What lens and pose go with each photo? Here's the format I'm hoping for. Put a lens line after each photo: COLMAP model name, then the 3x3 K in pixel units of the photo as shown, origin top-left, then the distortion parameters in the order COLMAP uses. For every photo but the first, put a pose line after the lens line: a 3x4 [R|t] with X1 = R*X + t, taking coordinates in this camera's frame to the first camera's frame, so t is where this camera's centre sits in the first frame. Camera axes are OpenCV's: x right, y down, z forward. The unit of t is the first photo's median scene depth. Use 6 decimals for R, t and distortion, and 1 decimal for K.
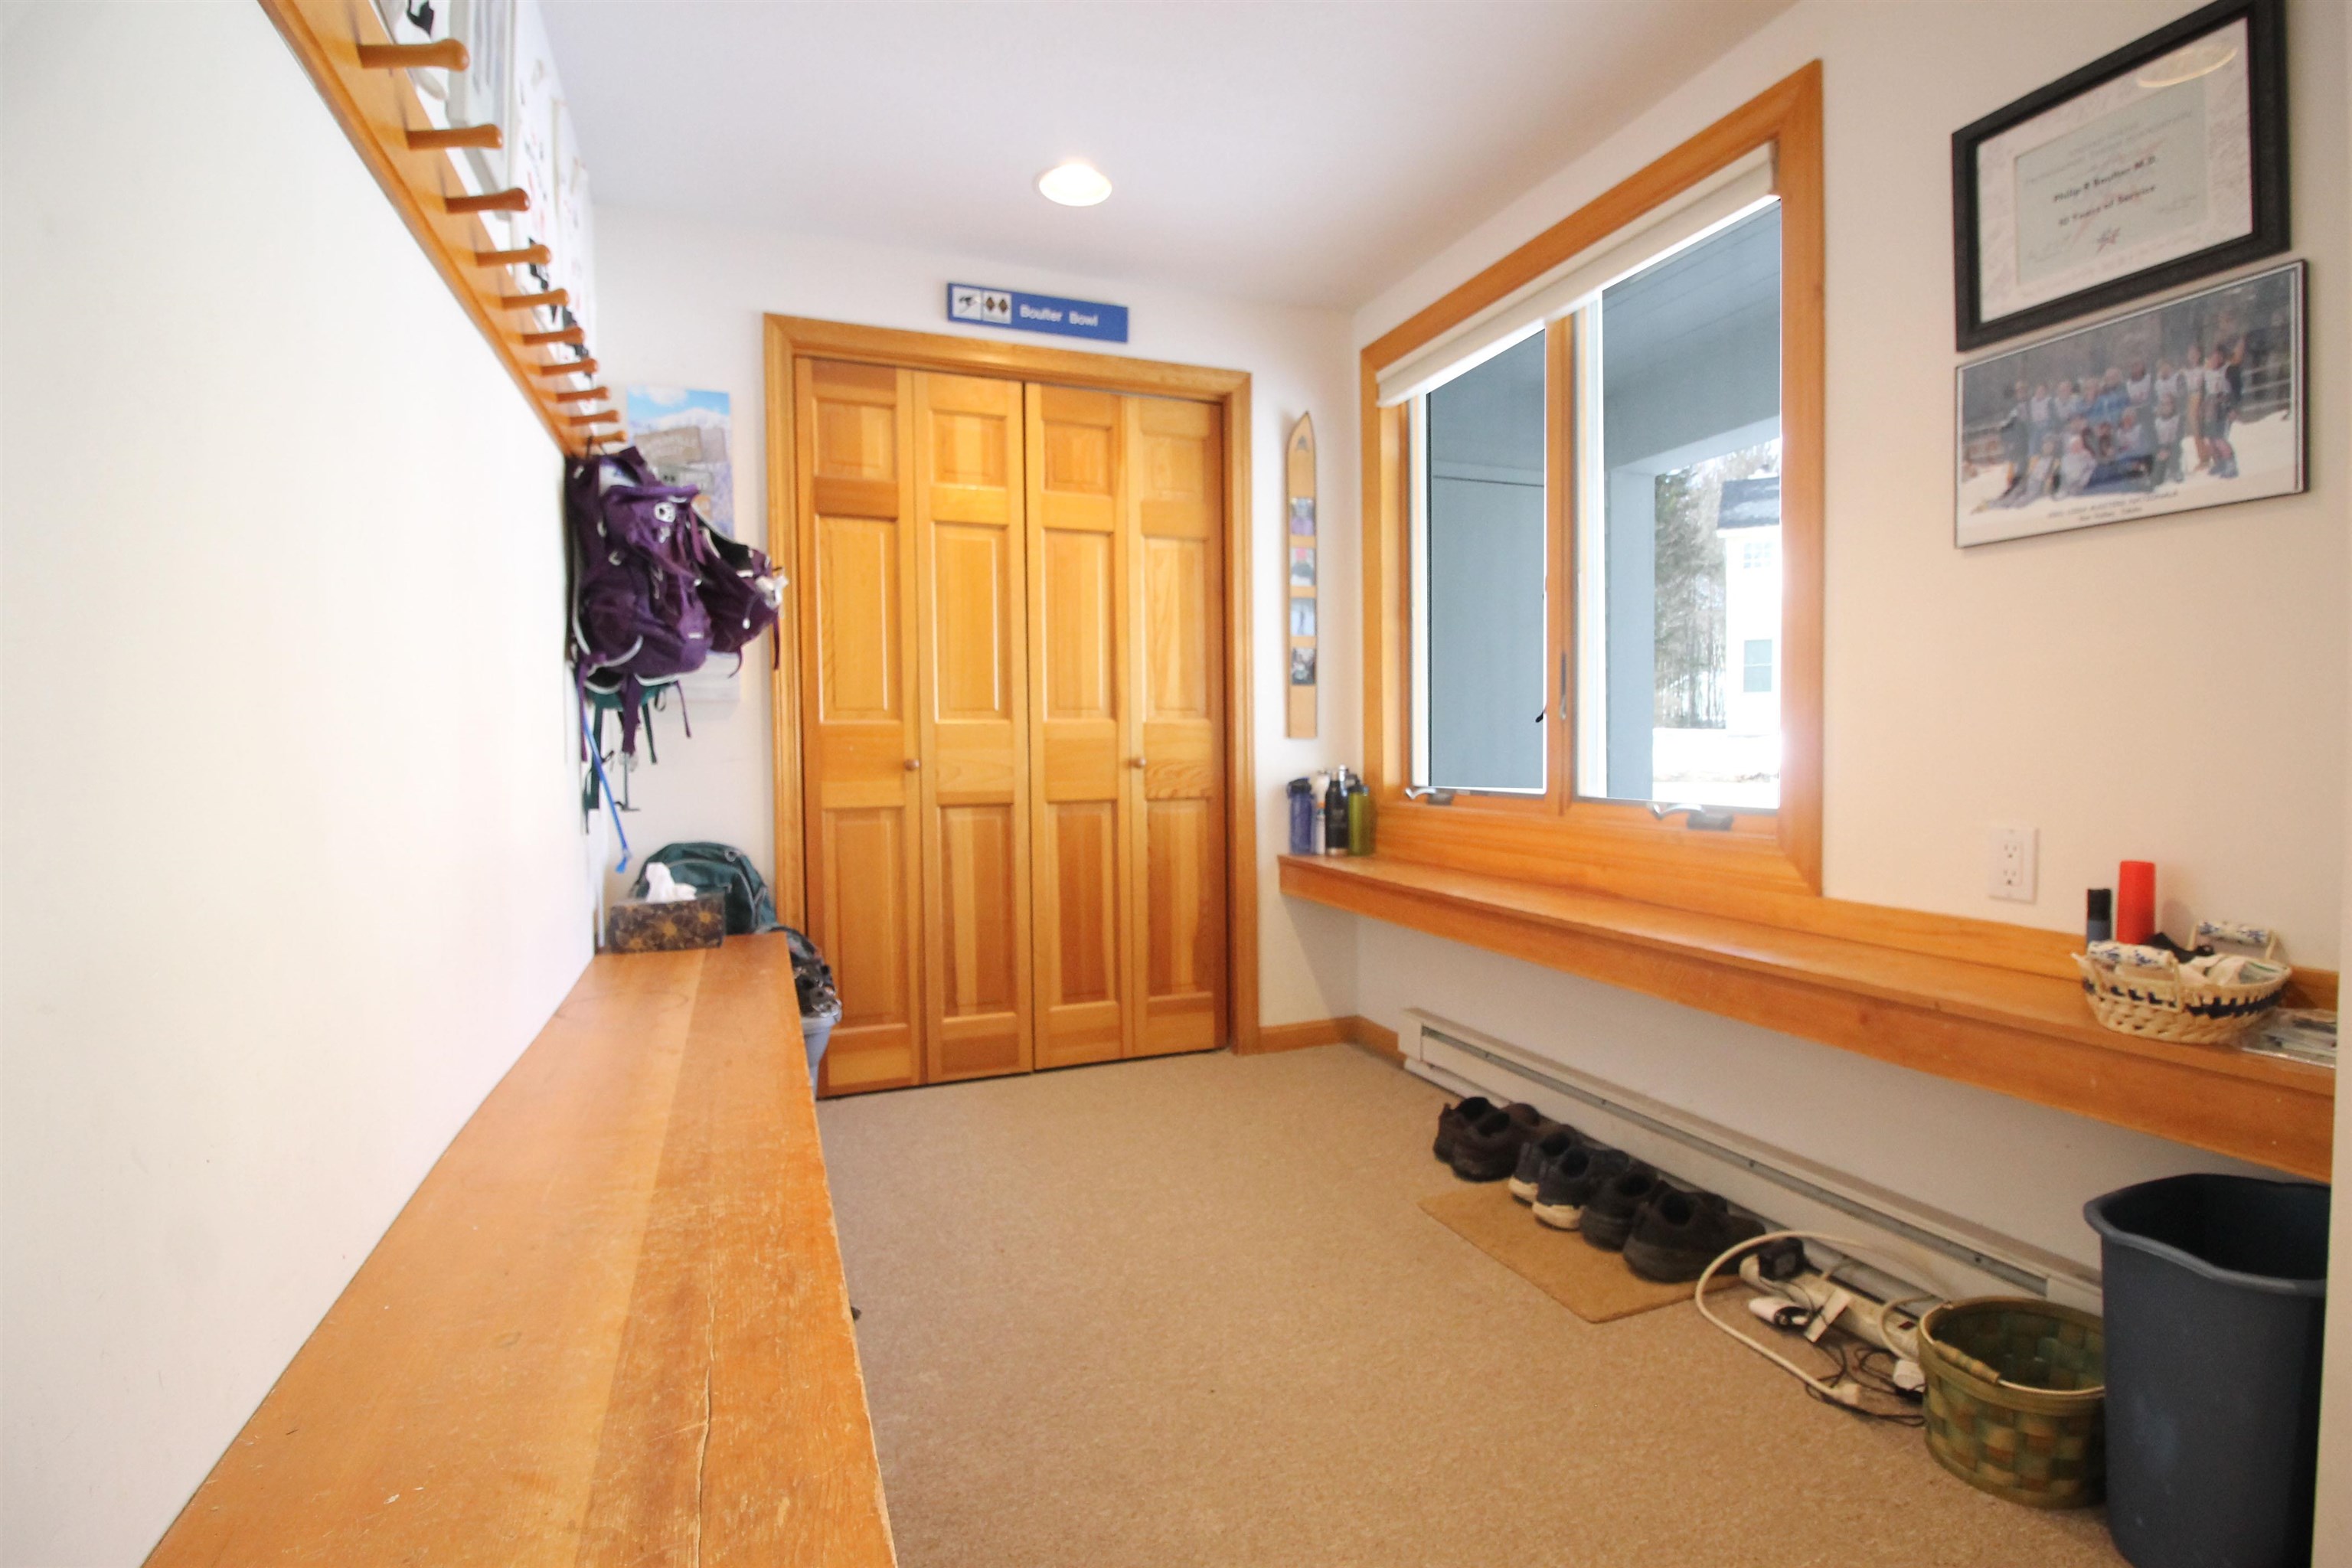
lens RADIAL K [[1108.0, 0, 1190.4], [0, 1108.0, 779.6], [0, 0, 1]] dist [0.001626, -0.013928]
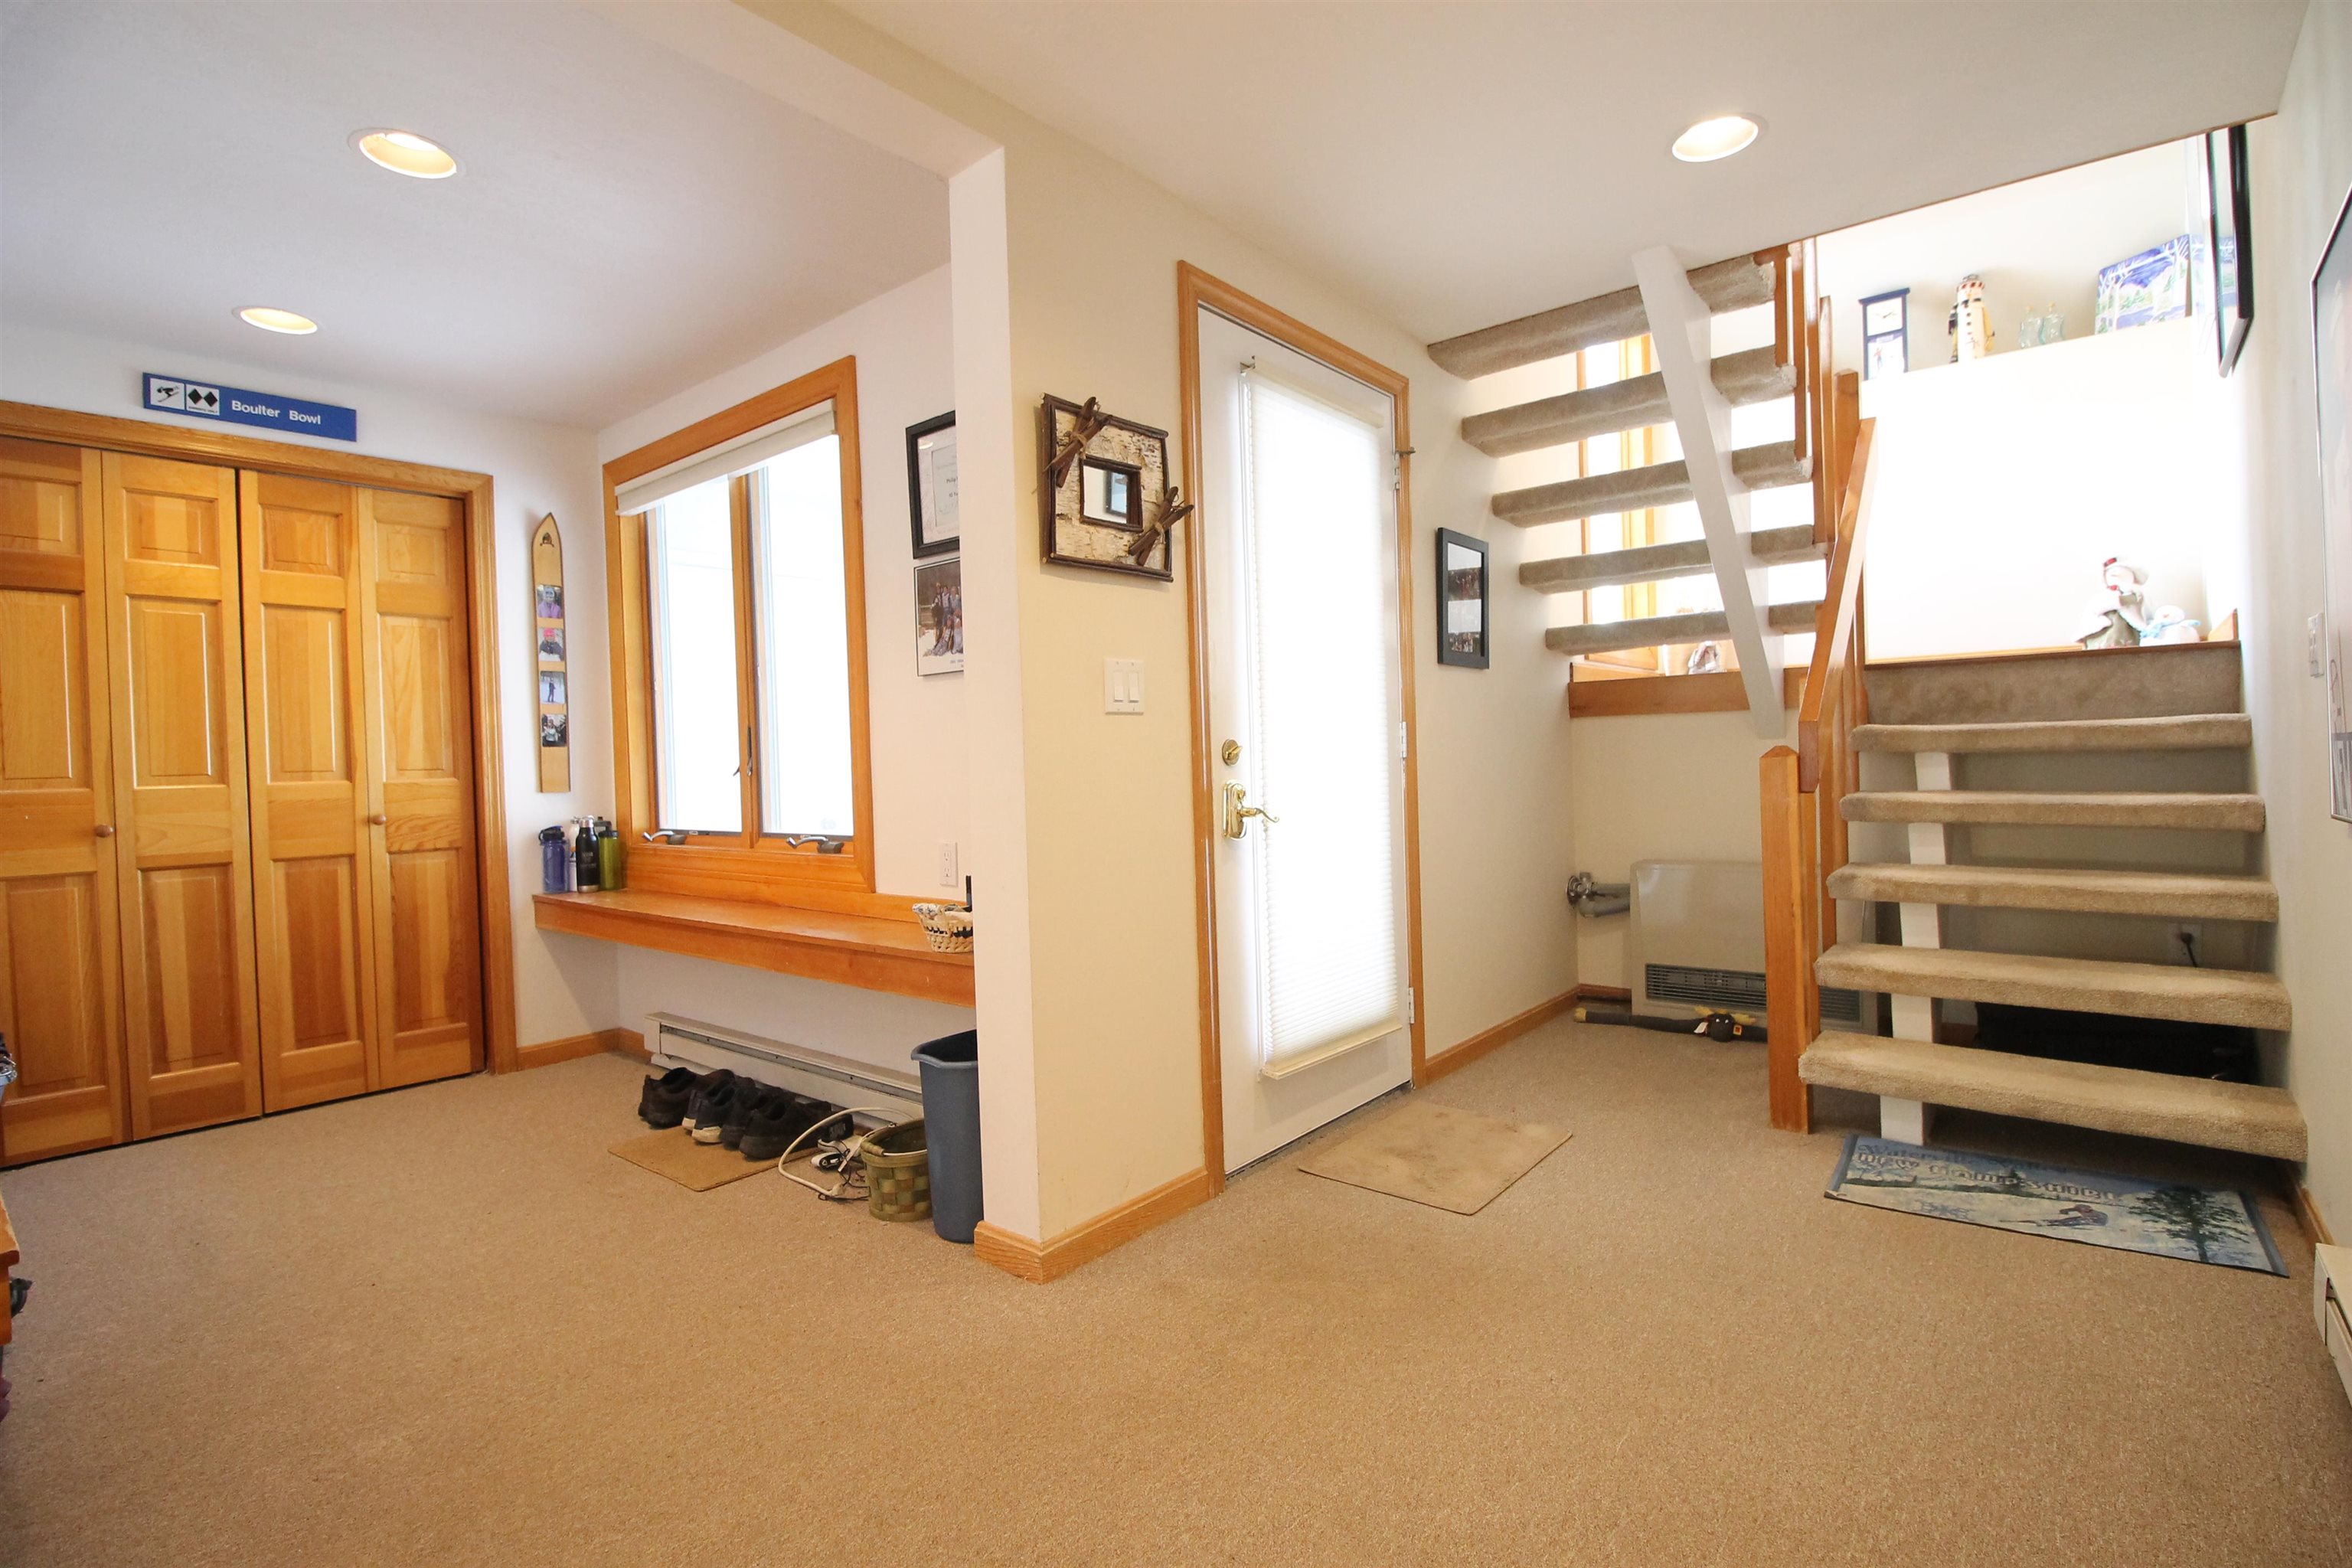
lens RADIAL K [[1108.0, 0, 1190.4], [0, 1108.0, 779.6], [0, 0, 1]] dist [0.001626, -0.013928]
pose [[0.874978, -0.023242, 0.483605, 0.134042], [0.037460, 0.999103, -0.019758, -0.003193], [-0.482712, 0.035403, 0.875063, -0.360398]]
